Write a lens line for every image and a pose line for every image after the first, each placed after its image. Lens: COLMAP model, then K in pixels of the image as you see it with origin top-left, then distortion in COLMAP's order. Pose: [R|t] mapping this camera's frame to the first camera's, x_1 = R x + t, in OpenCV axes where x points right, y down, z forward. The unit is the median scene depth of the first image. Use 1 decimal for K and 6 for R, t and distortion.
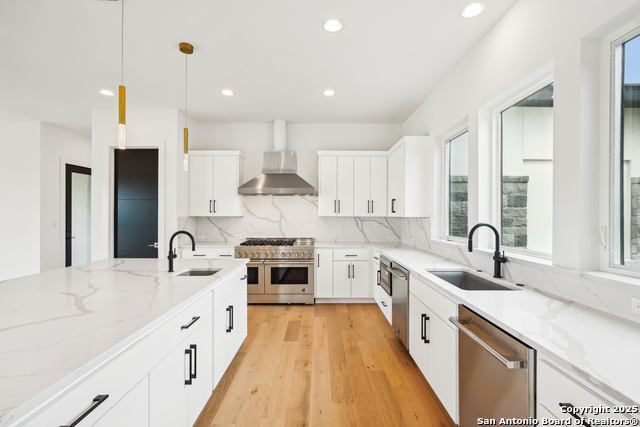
lens RADIAL K [[293.6, 0, 319.9], [0, 293.6, 214.7], [0, 0, 1]] dist [-0.012293, -0.000063]
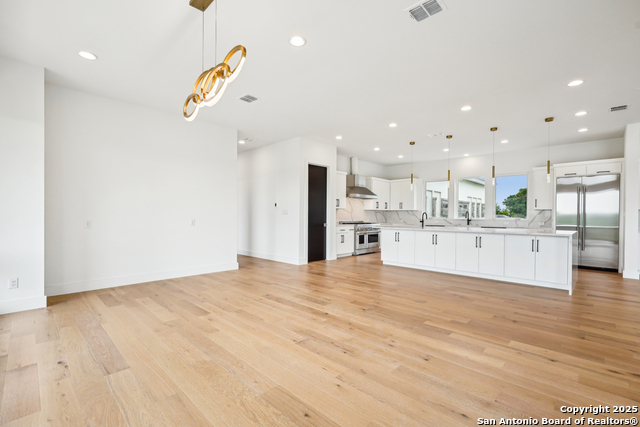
lens RADIAL K [[293.6, 0, 319.9], [0, 293.6, 214.6], [0, 0, 1]] dist [-0.012293, -0.000063]
pose [[0.702882, 0.010178, 0.711234, -1.671332], [-0.010178, 0.999939, -0.004252, 0.051184], [-0.711234, -0.004250, 0.702942, -0.152706]]
